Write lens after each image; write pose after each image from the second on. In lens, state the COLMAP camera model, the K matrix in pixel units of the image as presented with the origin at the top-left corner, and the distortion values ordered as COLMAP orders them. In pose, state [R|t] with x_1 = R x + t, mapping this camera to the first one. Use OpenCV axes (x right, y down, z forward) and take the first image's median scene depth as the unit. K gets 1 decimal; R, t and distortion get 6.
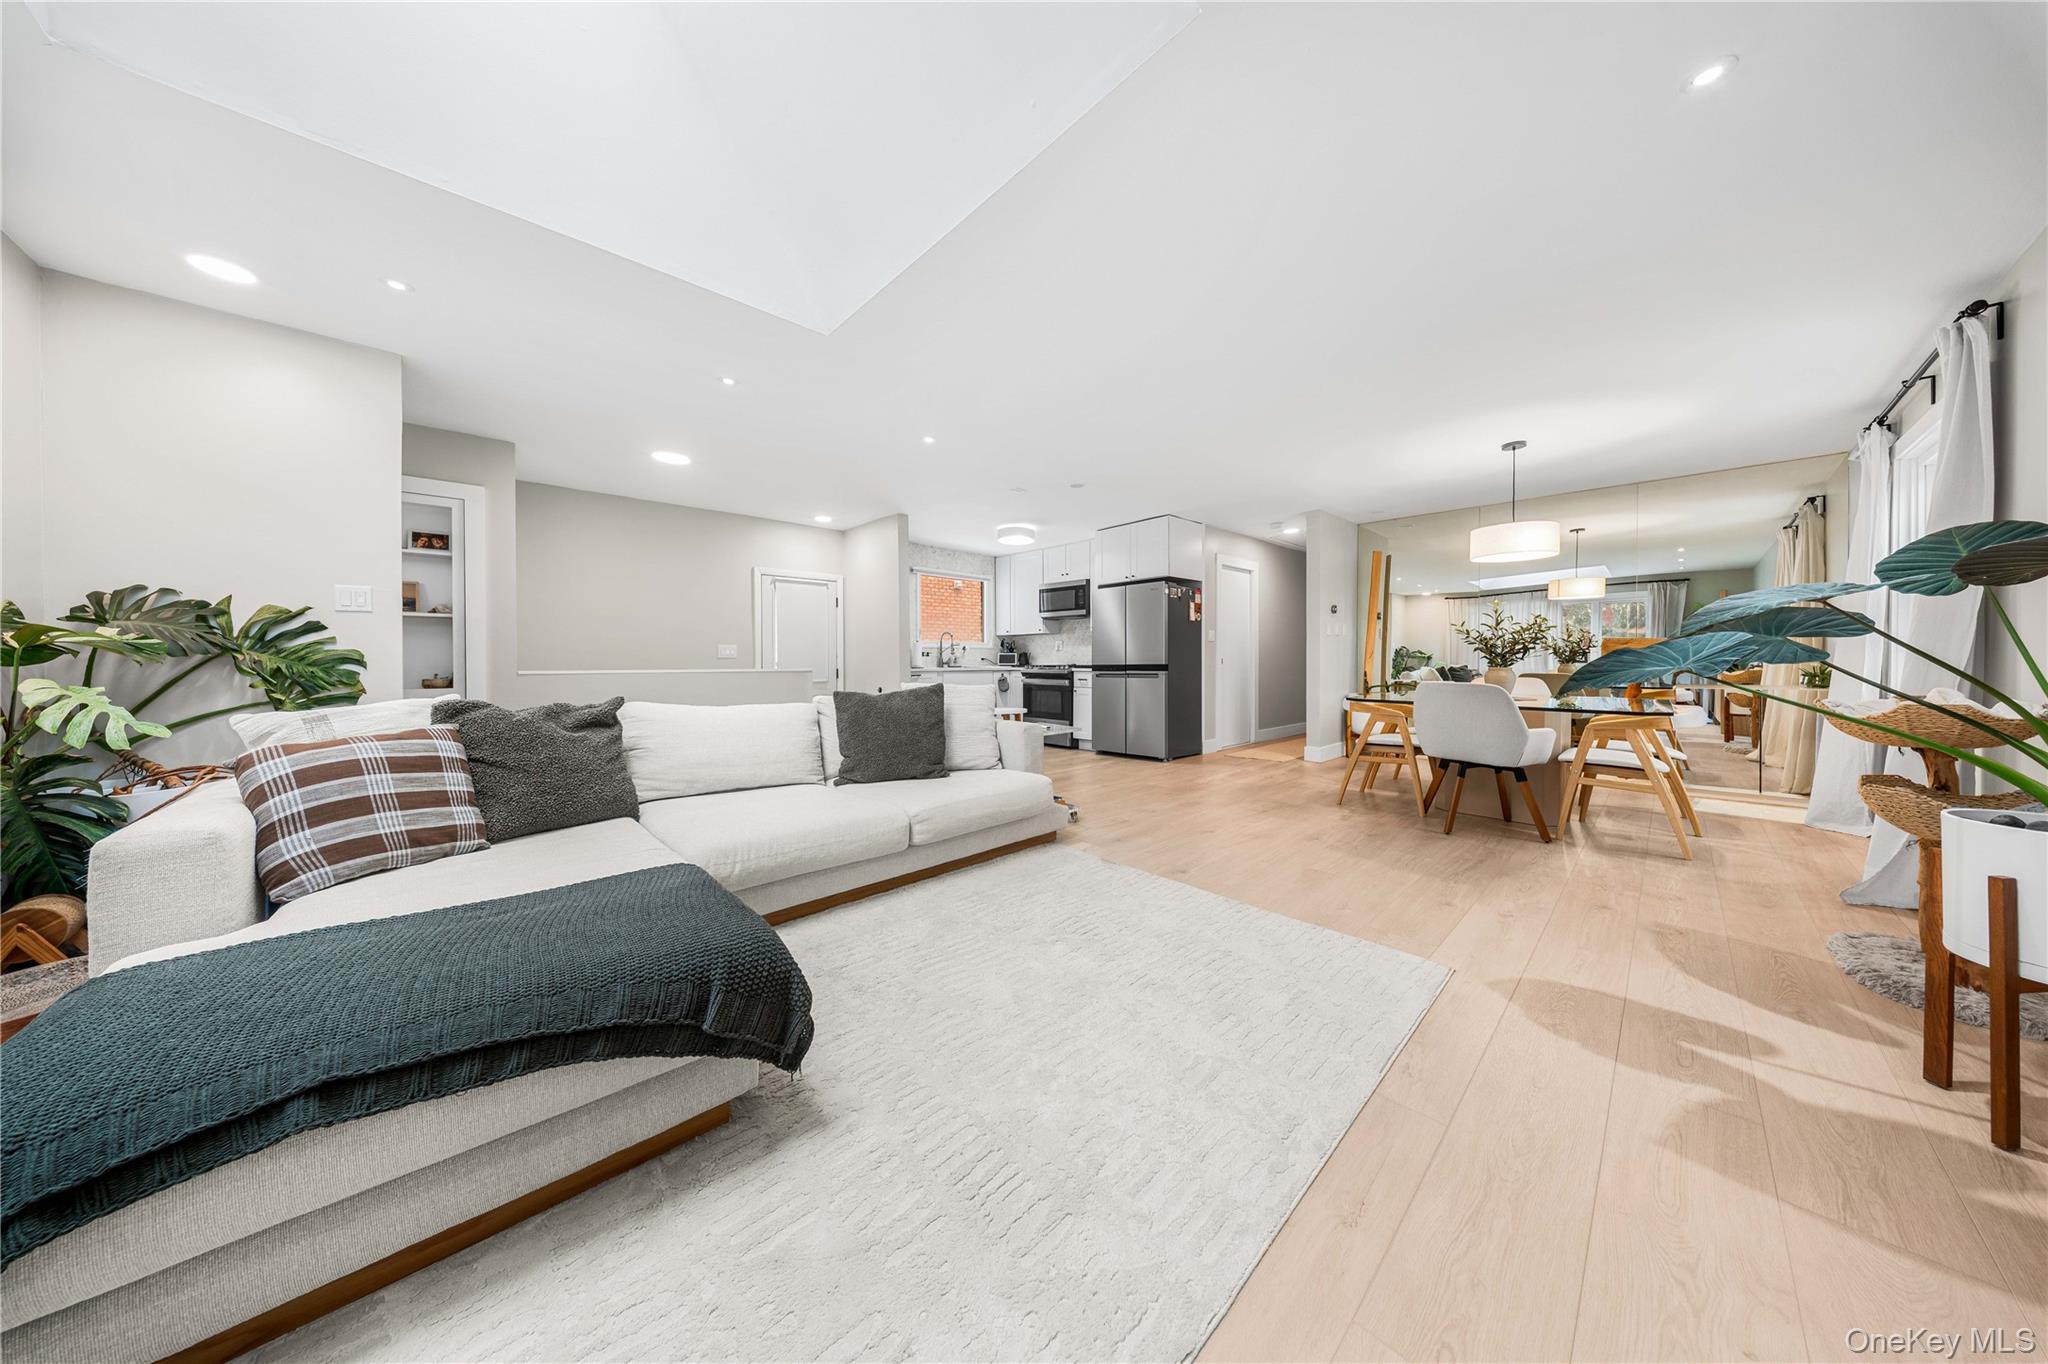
lens RADIAL K [[617.7, 0, 1022.6], [0, 617.7, 663.8], [0, 0, 1]] dist [-0.006491, 0.000036]
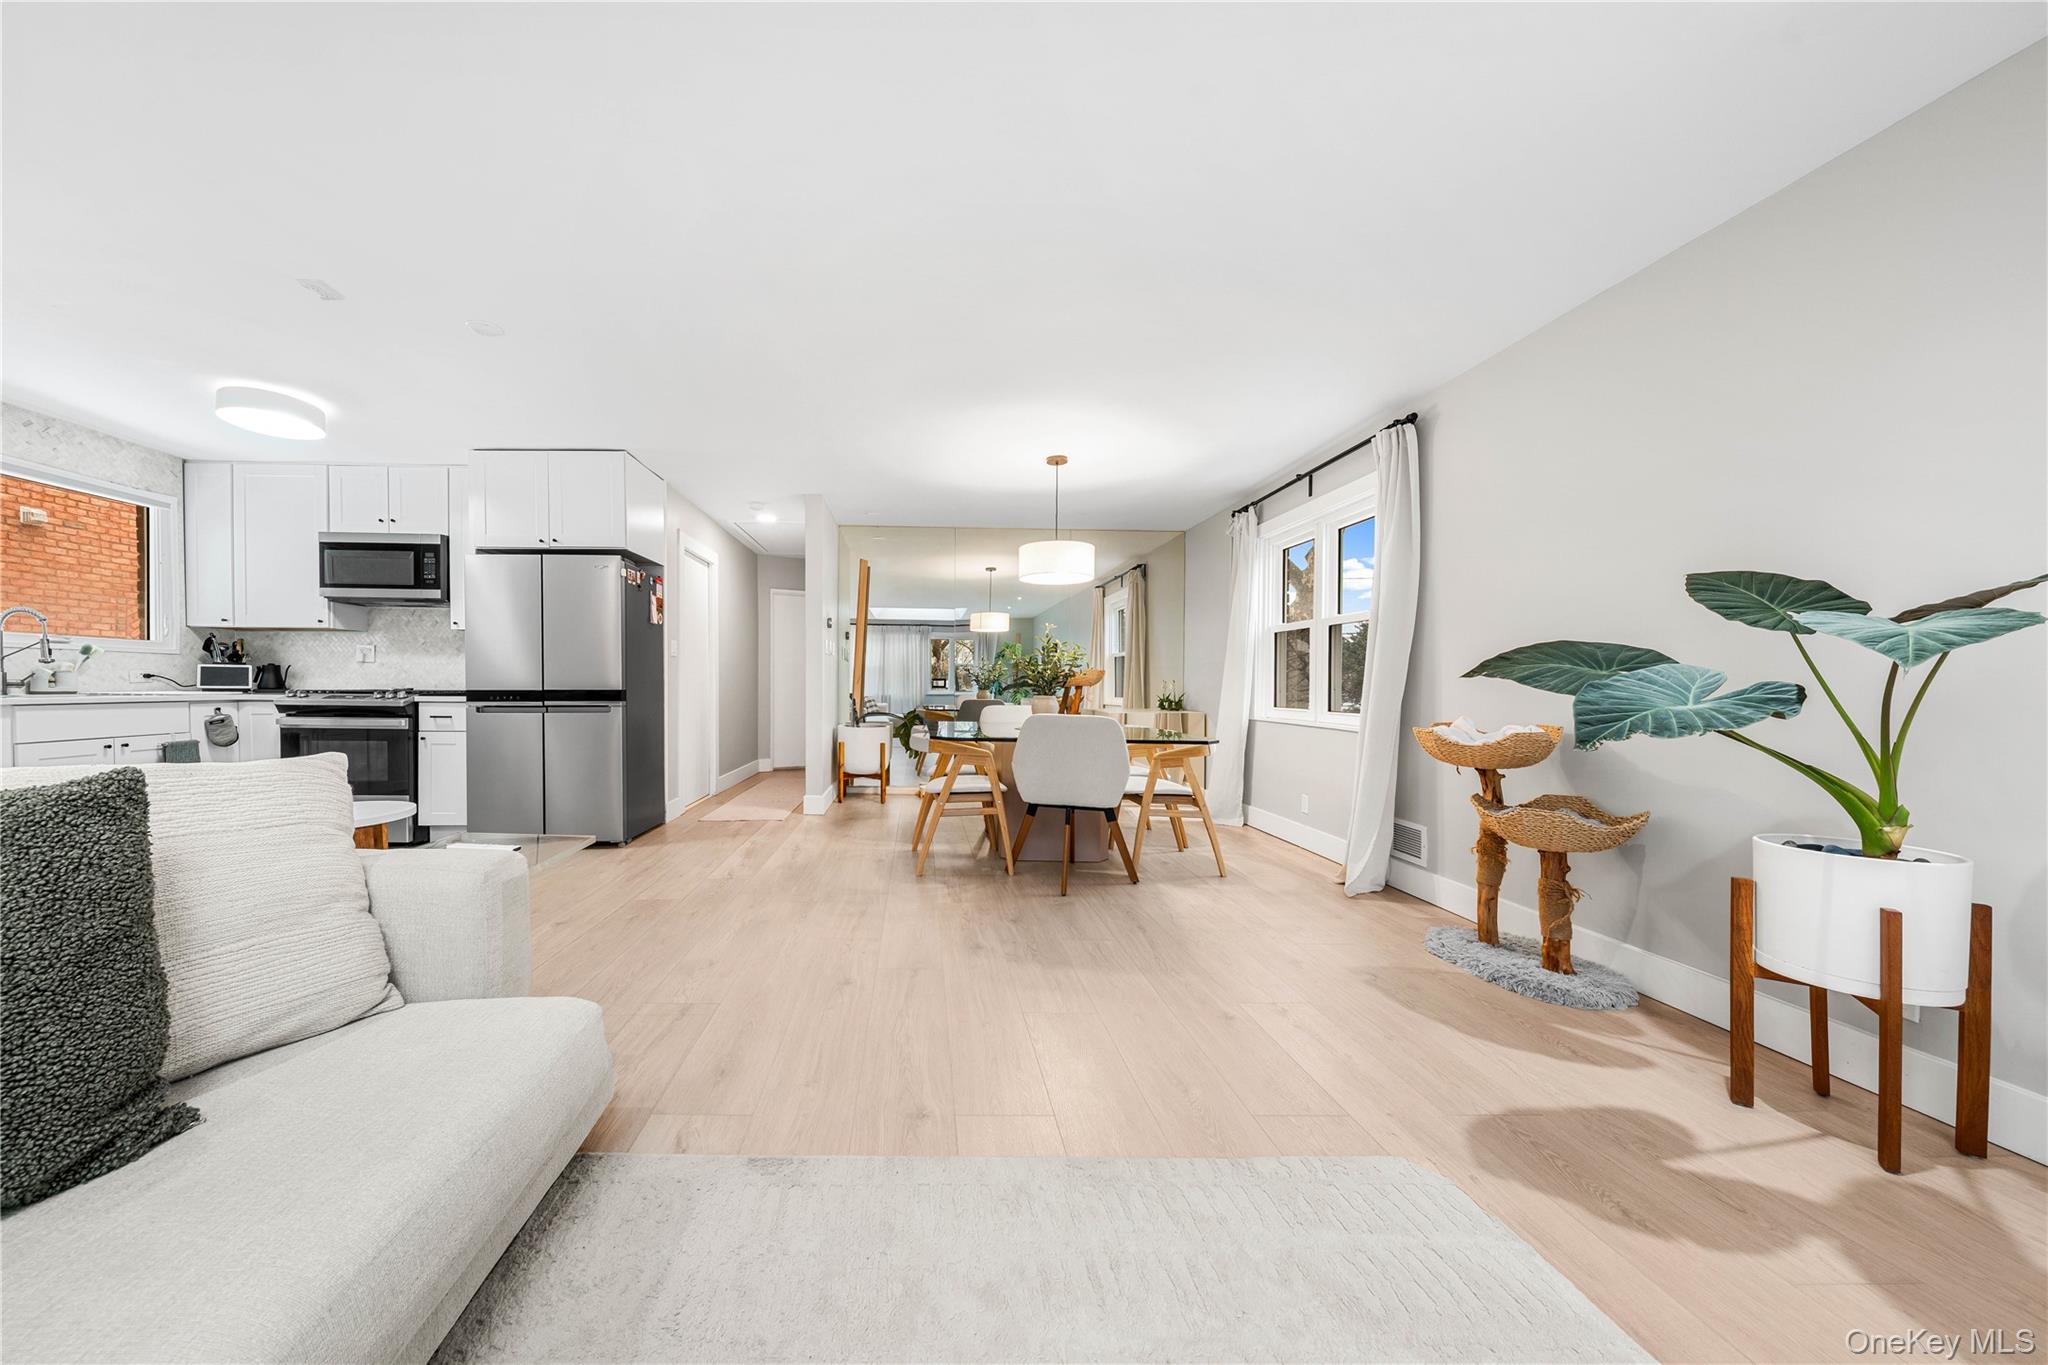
lens RADIAL K [[680.7, 0, 944.9], [0, 680.7, 698.5], [0, 0, 1]] dist [-0.000938, -0.000562]
pose [[0.665663, -0.005843, 0.746230, -0.056527], [-0.006605, 0.999884, 0.013721, -0.001950], [-0.746223, -0.014062, 0.665547, 0.268926]]
